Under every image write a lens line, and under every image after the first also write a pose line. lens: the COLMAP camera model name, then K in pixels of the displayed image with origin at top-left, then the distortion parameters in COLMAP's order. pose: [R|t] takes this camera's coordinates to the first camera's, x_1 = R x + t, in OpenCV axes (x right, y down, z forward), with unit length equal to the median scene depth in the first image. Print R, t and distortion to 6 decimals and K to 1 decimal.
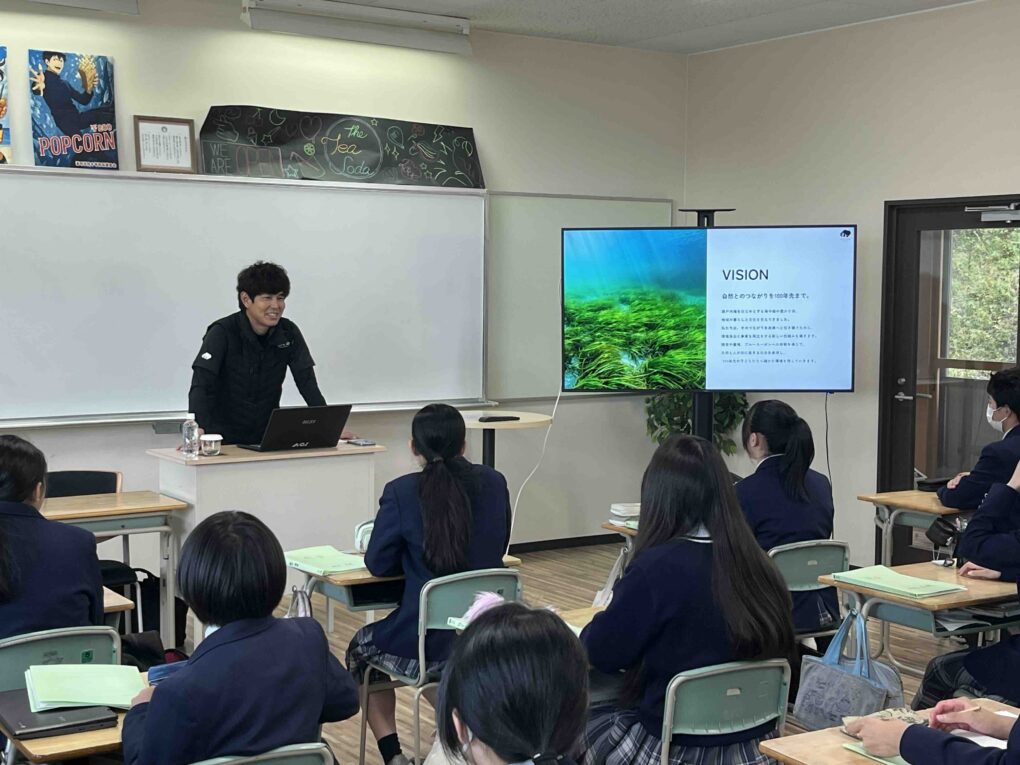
lens RADIAL K [[1398.5, 0, 508.8], [0, 1398.5, 386.5], [0, 0, 1]] dist [0.018726, 0.000000]
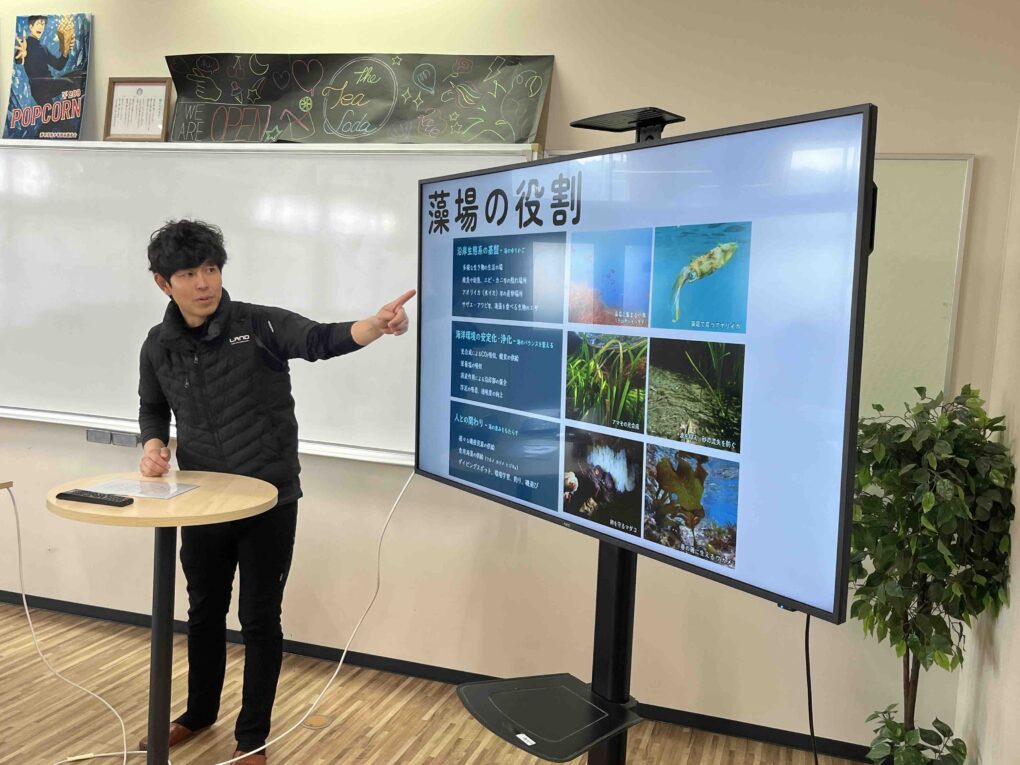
lens RADIAL K [[948.4, 0, 513.5], [0, 948.4, 388.9], [0, 0, 1]] dist [0.019128, 0.000000]
pose [[0.601562, 0.110752, -0.791111, 0.386013], [-0.118087, 0.991791, 0.049052, -0.059997], [0.790050, 0.063912, 0.609702, 0.859988]]
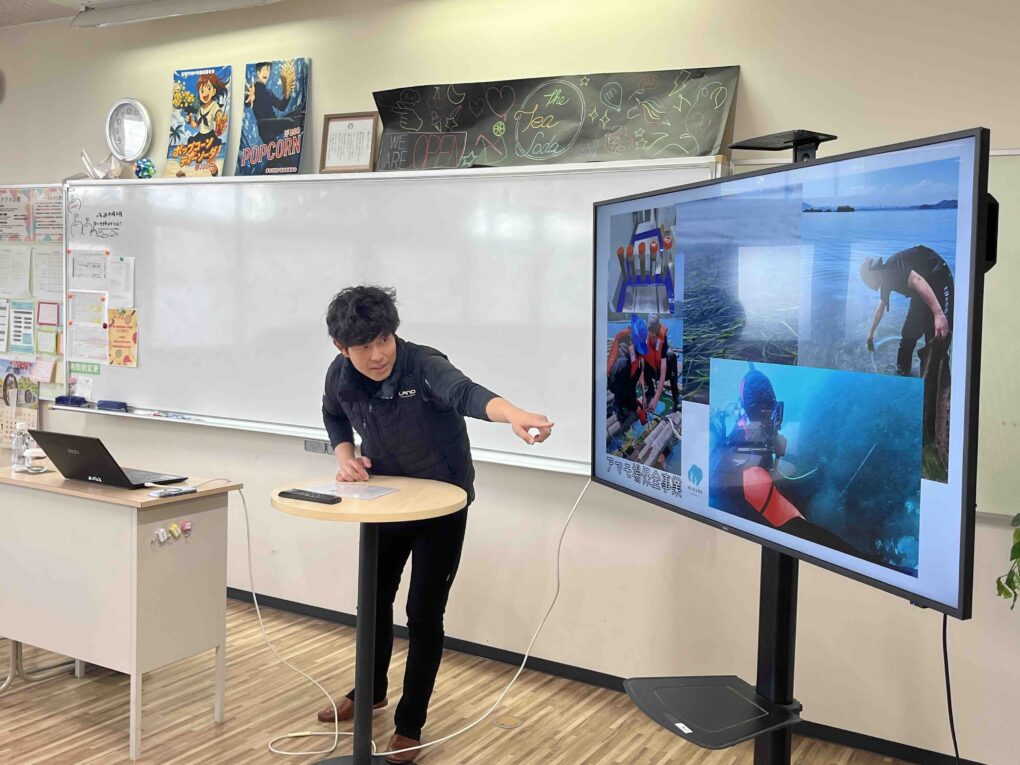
lens RADIAL K [[1036.3, 0, 504.2], [0, 1036.3, 390.0], [0, 0, 1]] dist [0.037319, 0.000000]
pose [[0.401858, 0.096113, -0.910644, 0.449165], [-0.101769, 0.993003, 0.059896, -0.063737], [0.910029, 0.068606, 0.408828, 0.846990]]
